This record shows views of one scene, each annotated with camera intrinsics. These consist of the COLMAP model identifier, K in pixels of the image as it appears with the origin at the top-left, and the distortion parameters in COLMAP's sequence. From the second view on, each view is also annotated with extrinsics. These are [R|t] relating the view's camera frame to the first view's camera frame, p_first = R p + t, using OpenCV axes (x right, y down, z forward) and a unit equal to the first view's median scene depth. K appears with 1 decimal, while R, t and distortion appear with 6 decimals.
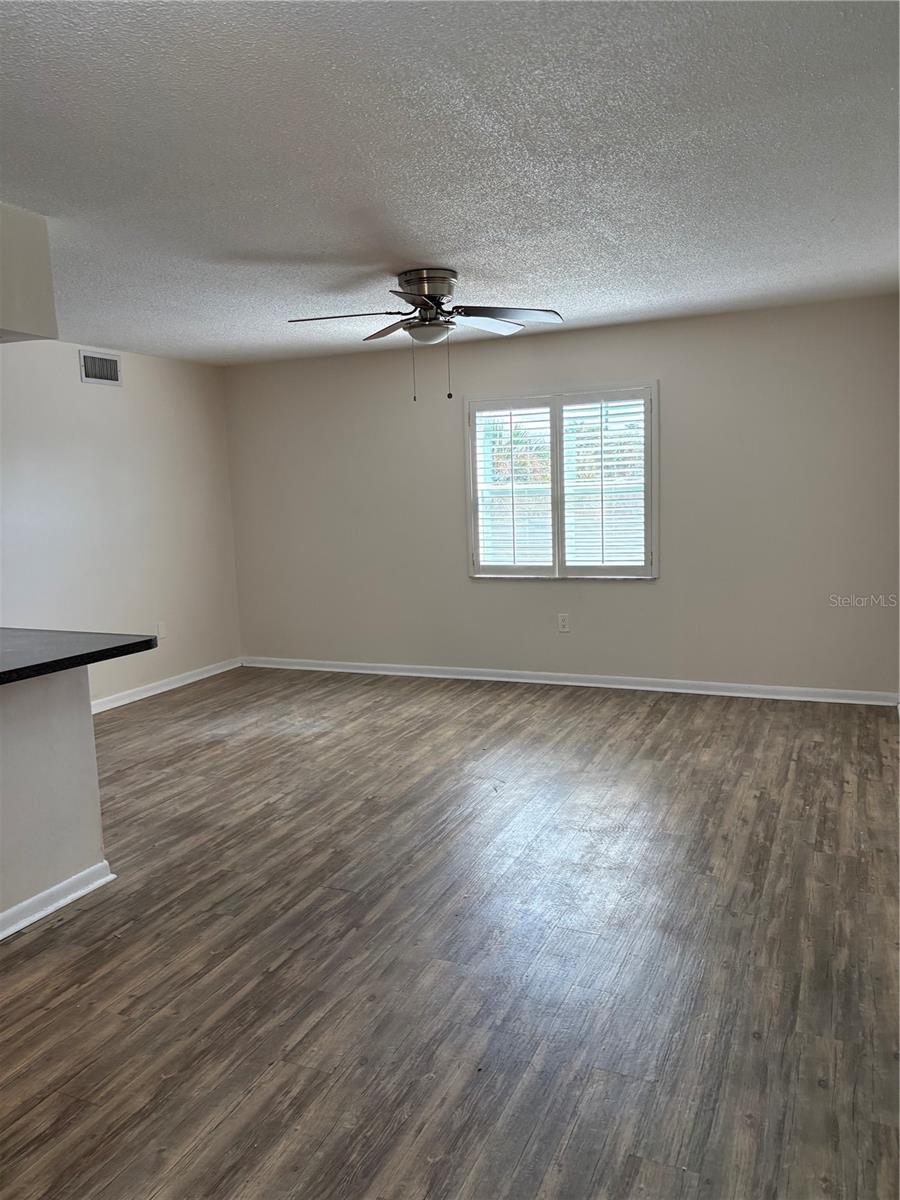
lens RADIAL K [[913.4, 0, 440.1], [0, 913.4, 605.6], [0, 0, 1]] dist [0.043273, -0.040624]
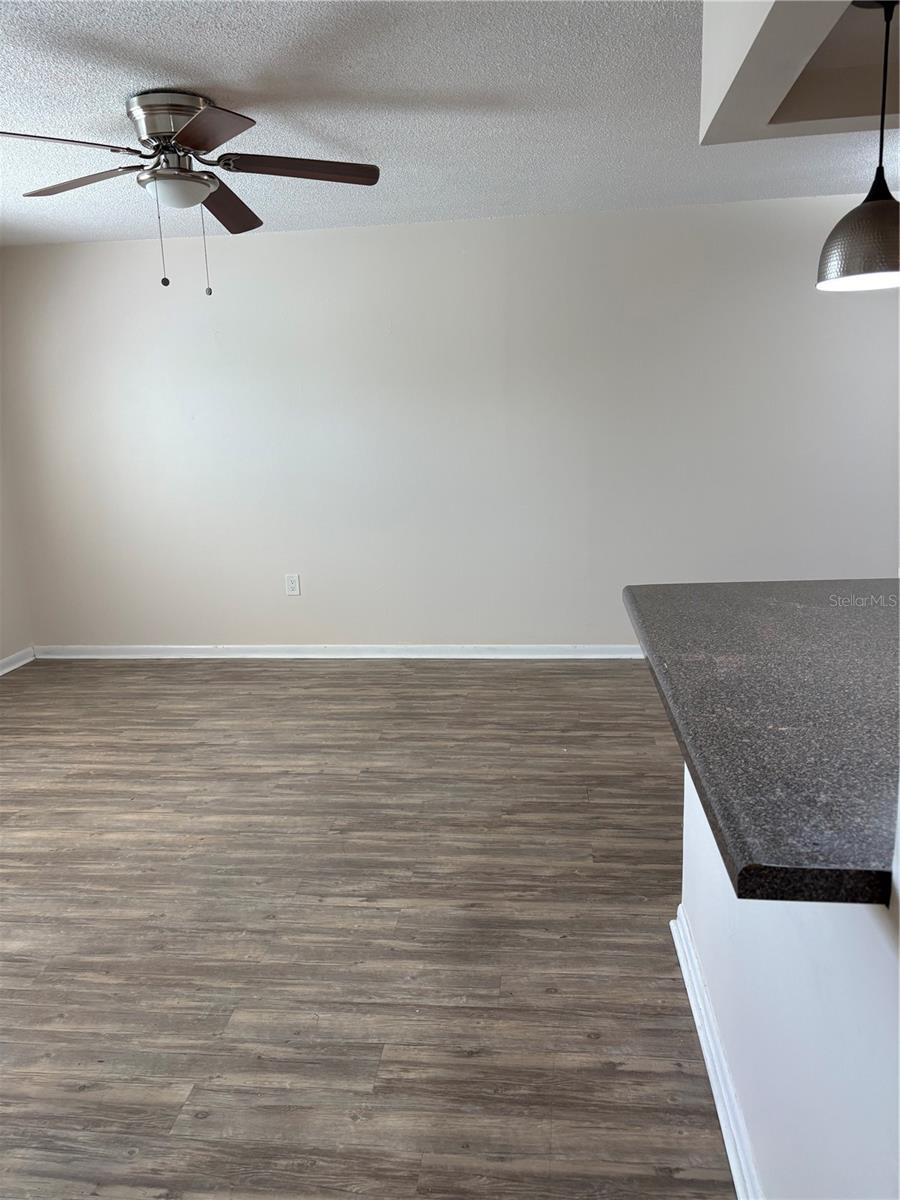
lens RADIAL K [[913.4, 0, 447.8], [0, 913.4, 603.2], [0, 0, 1]] dist [0.043273, -0.040624]
pose [[-0.309462, -0.145555, 0.939706, -1.004530], [0.172323, 0.963270, 0.205953, -0.138264], [-0.935167, 0.225667, -0.273013, 1.386958]]
